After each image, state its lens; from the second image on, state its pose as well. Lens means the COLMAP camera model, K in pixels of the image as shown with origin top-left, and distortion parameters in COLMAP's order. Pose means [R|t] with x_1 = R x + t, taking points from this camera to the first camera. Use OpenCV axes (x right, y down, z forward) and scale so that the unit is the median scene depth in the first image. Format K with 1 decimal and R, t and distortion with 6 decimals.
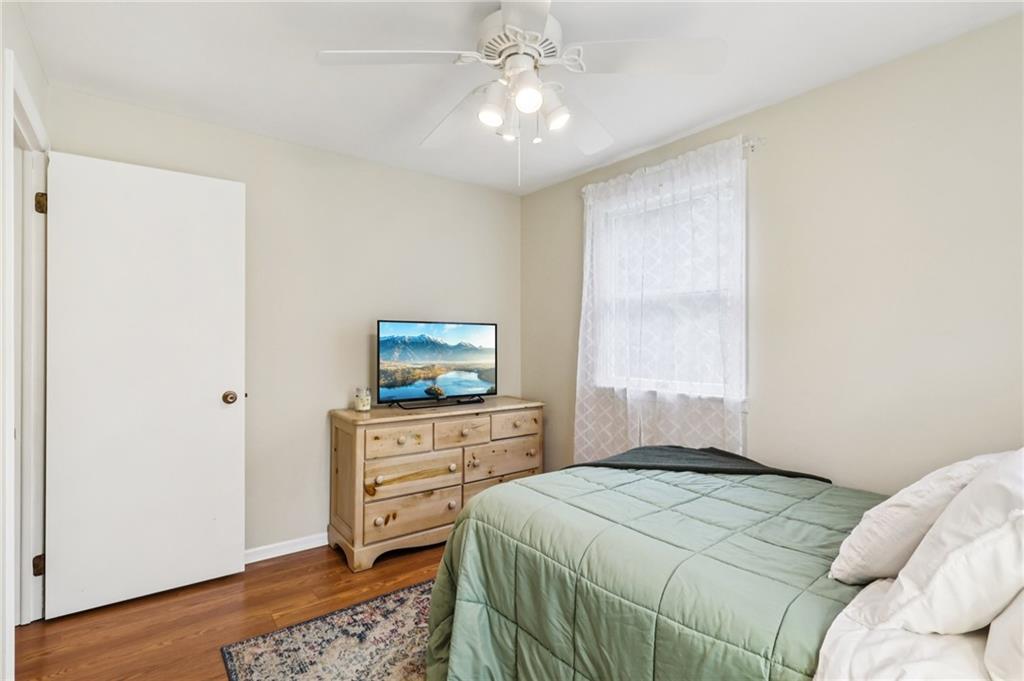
lens RADIAL K [[493.6, 0, 513.3], [0, 493.6, 336.4], [0, 0, 1]] dist [0.001944, 0.000108]
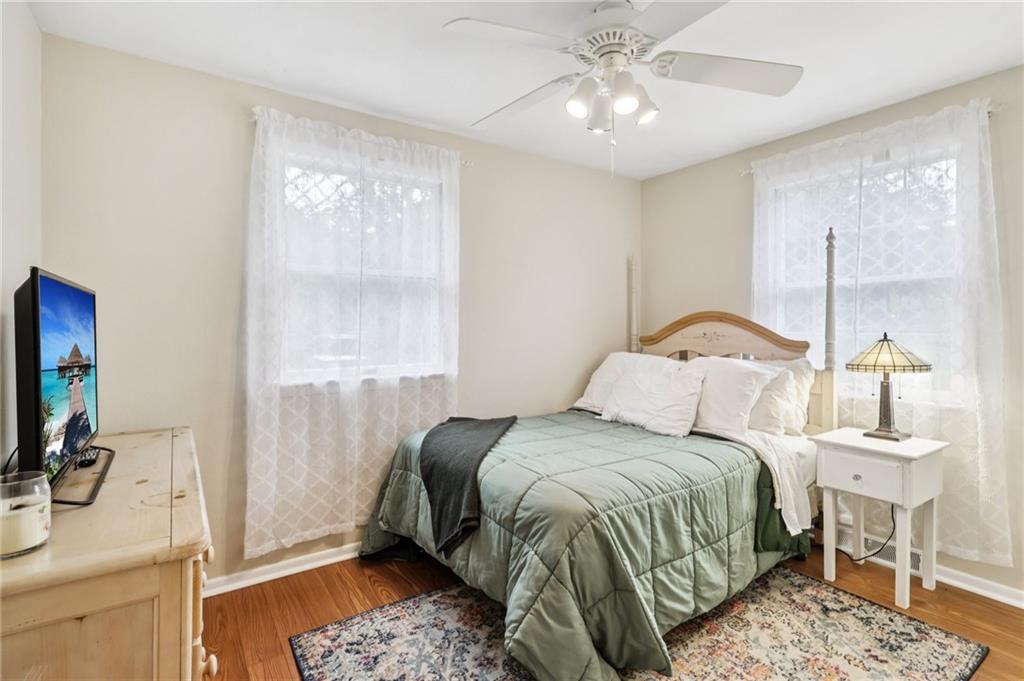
lens RADIAL K [[493.6, 0, 514.9], [0, 493.6, 336.7], [0, 0, 1]] dist [0.001944, 0.000108]
pose [[0.046555, -0.034435, 0.998322, -0.702007], [-0.014169, 0.999282, 0.035129, -0.005312], [-0.998815, -0.015780, 0.046034, 0.765858]]
